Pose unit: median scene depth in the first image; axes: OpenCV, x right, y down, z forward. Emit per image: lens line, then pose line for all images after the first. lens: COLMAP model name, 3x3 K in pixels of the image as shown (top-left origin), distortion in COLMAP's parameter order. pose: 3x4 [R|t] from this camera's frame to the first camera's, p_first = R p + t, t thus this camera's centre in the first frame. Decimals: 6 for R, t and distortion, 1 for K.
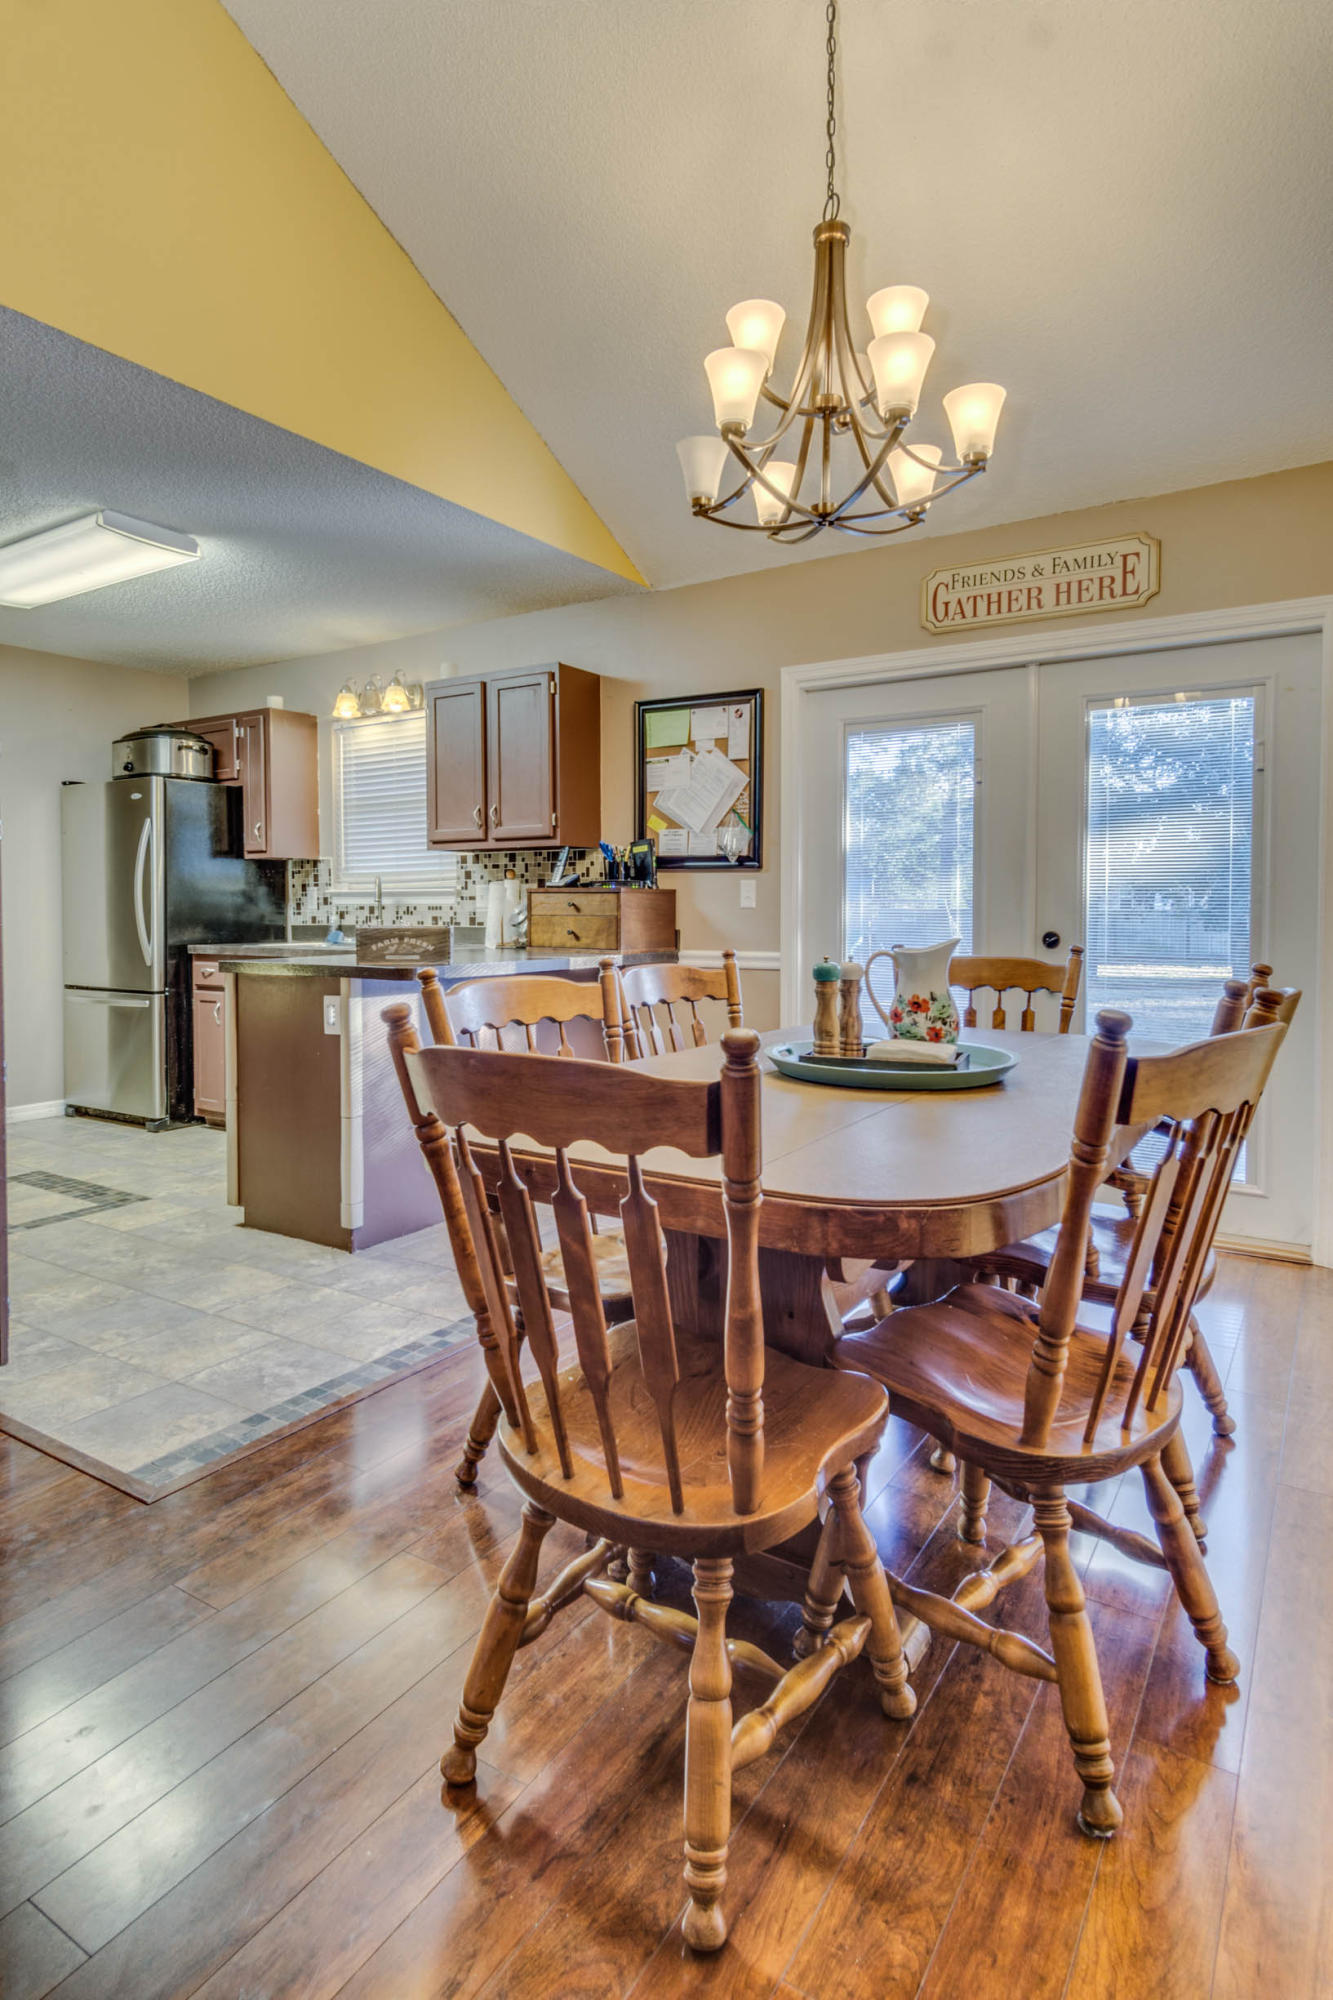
lens RADIAL K [[1078.1, 0, 665.4], [0, 1078.1, 941.6], [0, 0, 1]] dist [-0.002735, 0.000309]
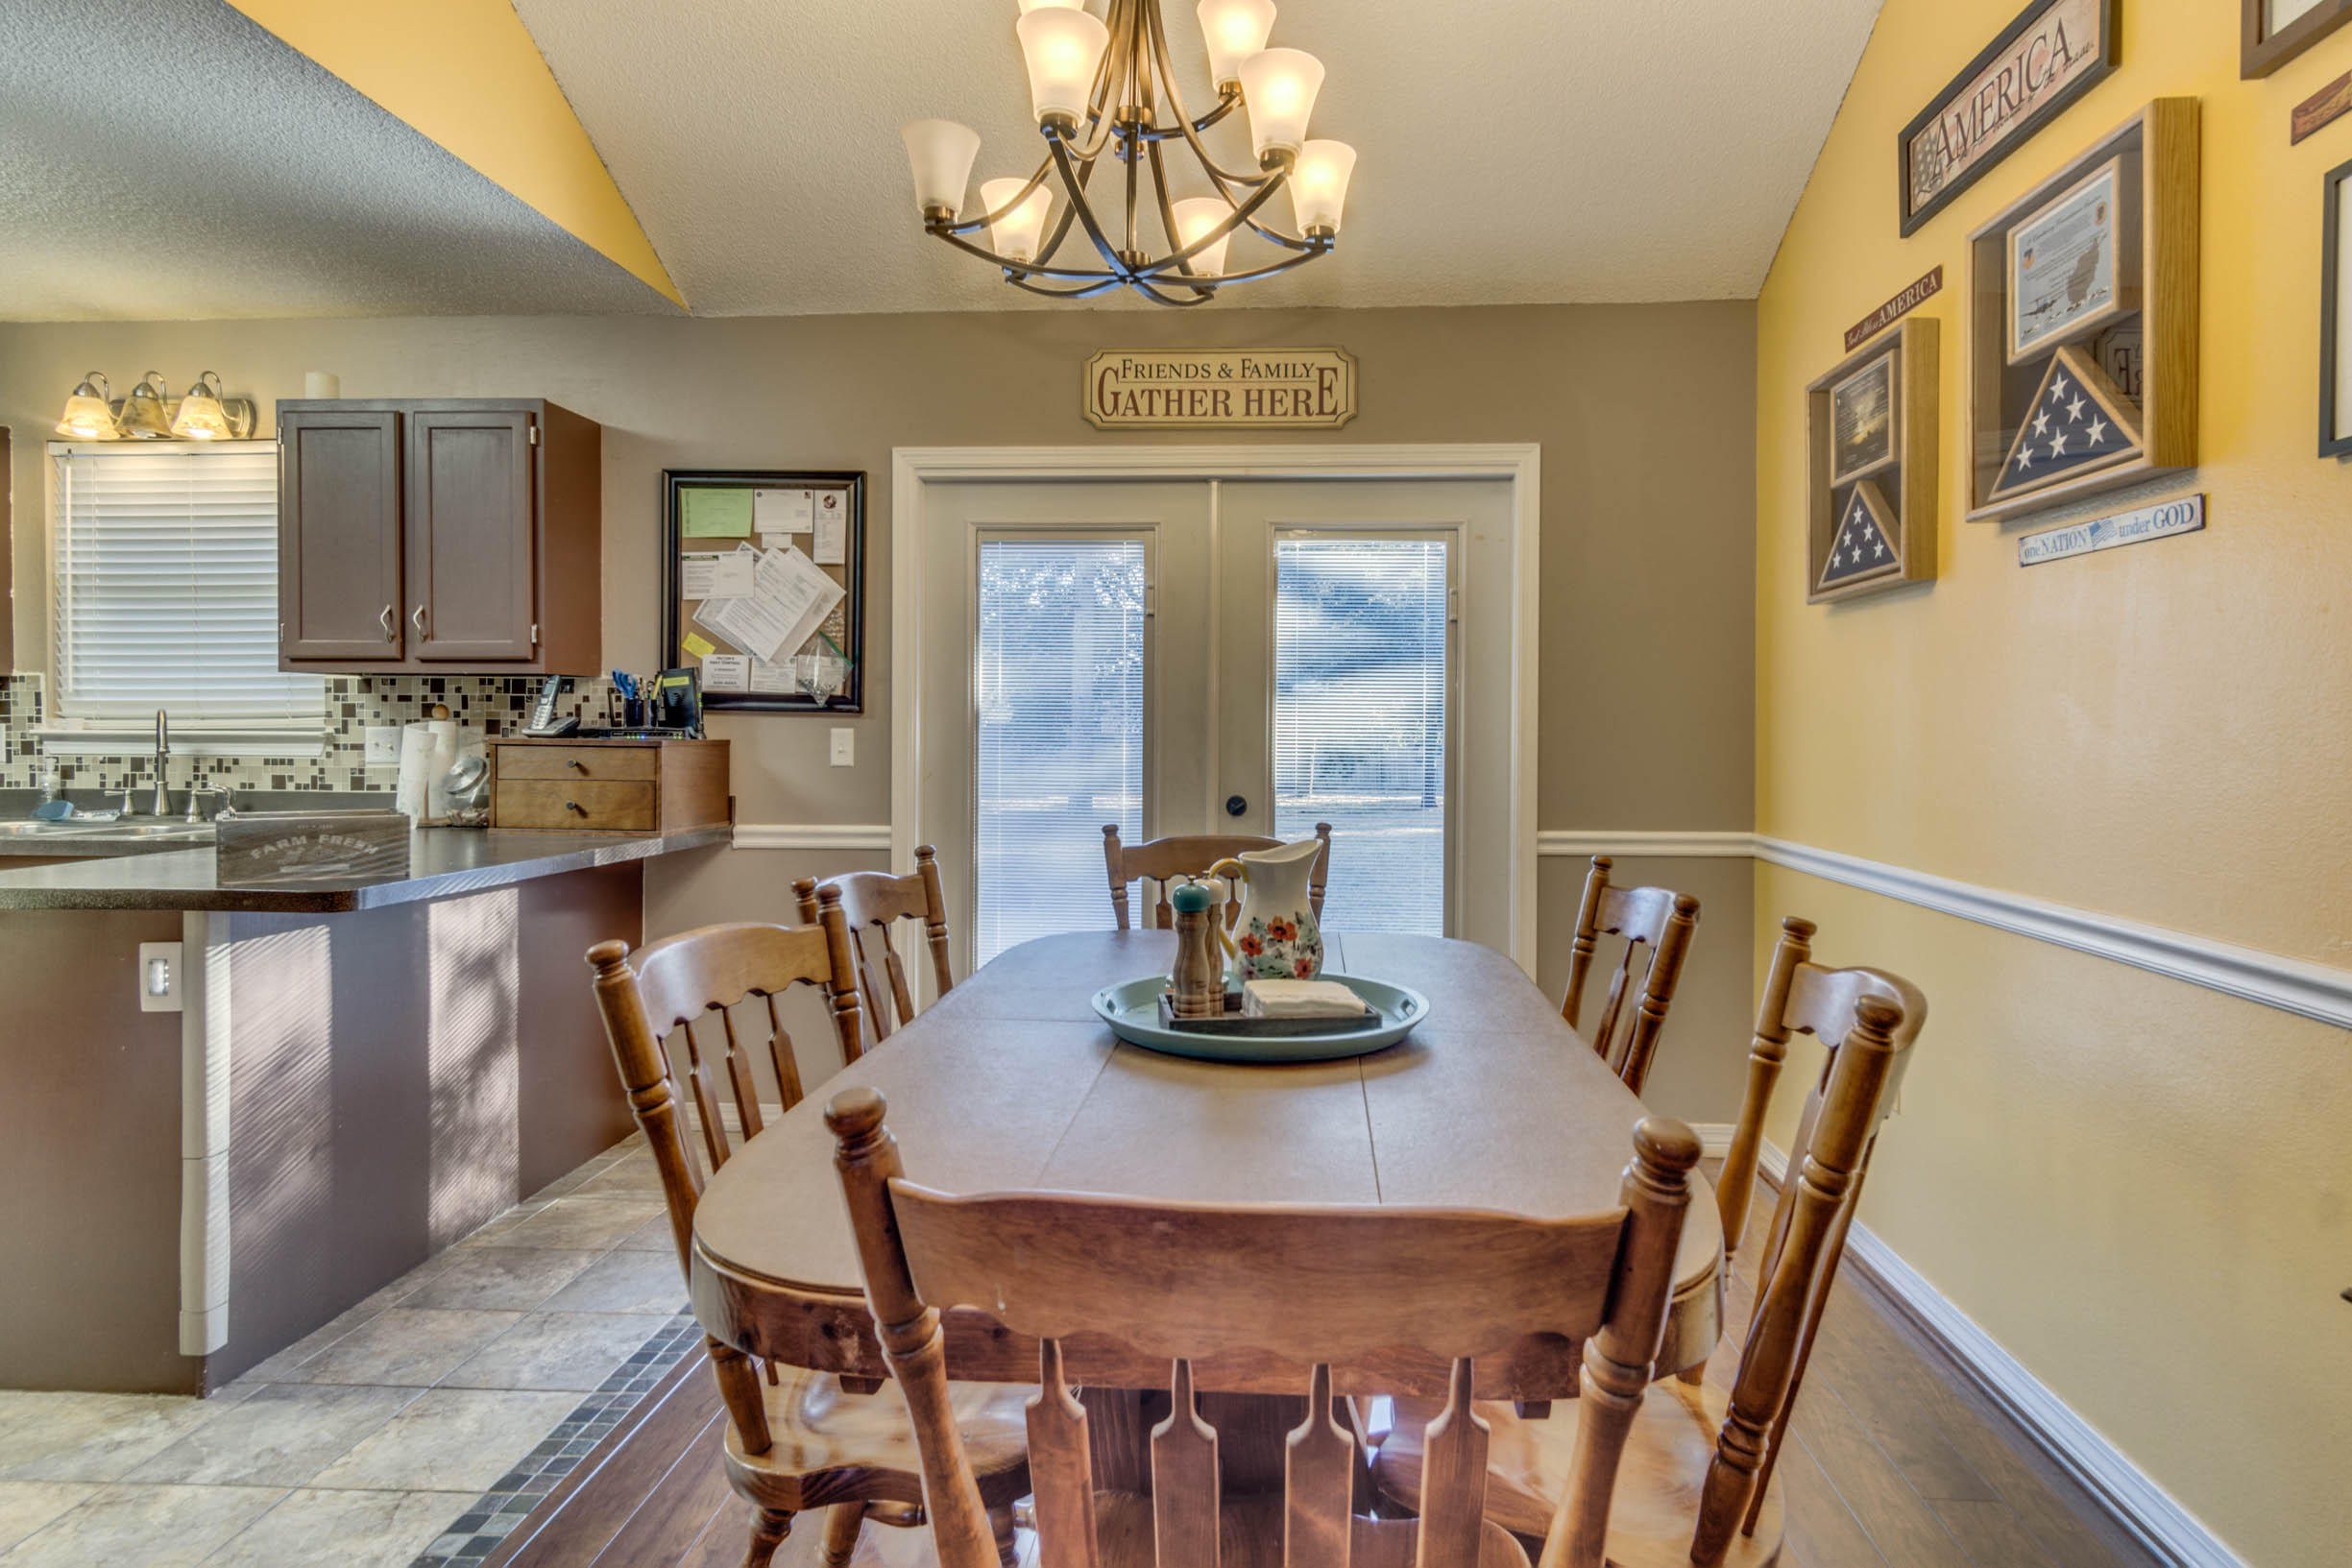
lens RADIAL K [[1250.0, 0, 1181.6], [0, 1250.0, 737.4], [0, 0, 1]] dist [0.002642, 0.002891]
pose [[0.870028, -0.000981, 0.493002, -0.143568], [0.009958, 0.999829, -0.015585, -0.035473], [-0.492903, 0.018469, 0.869888, 0.142584]]
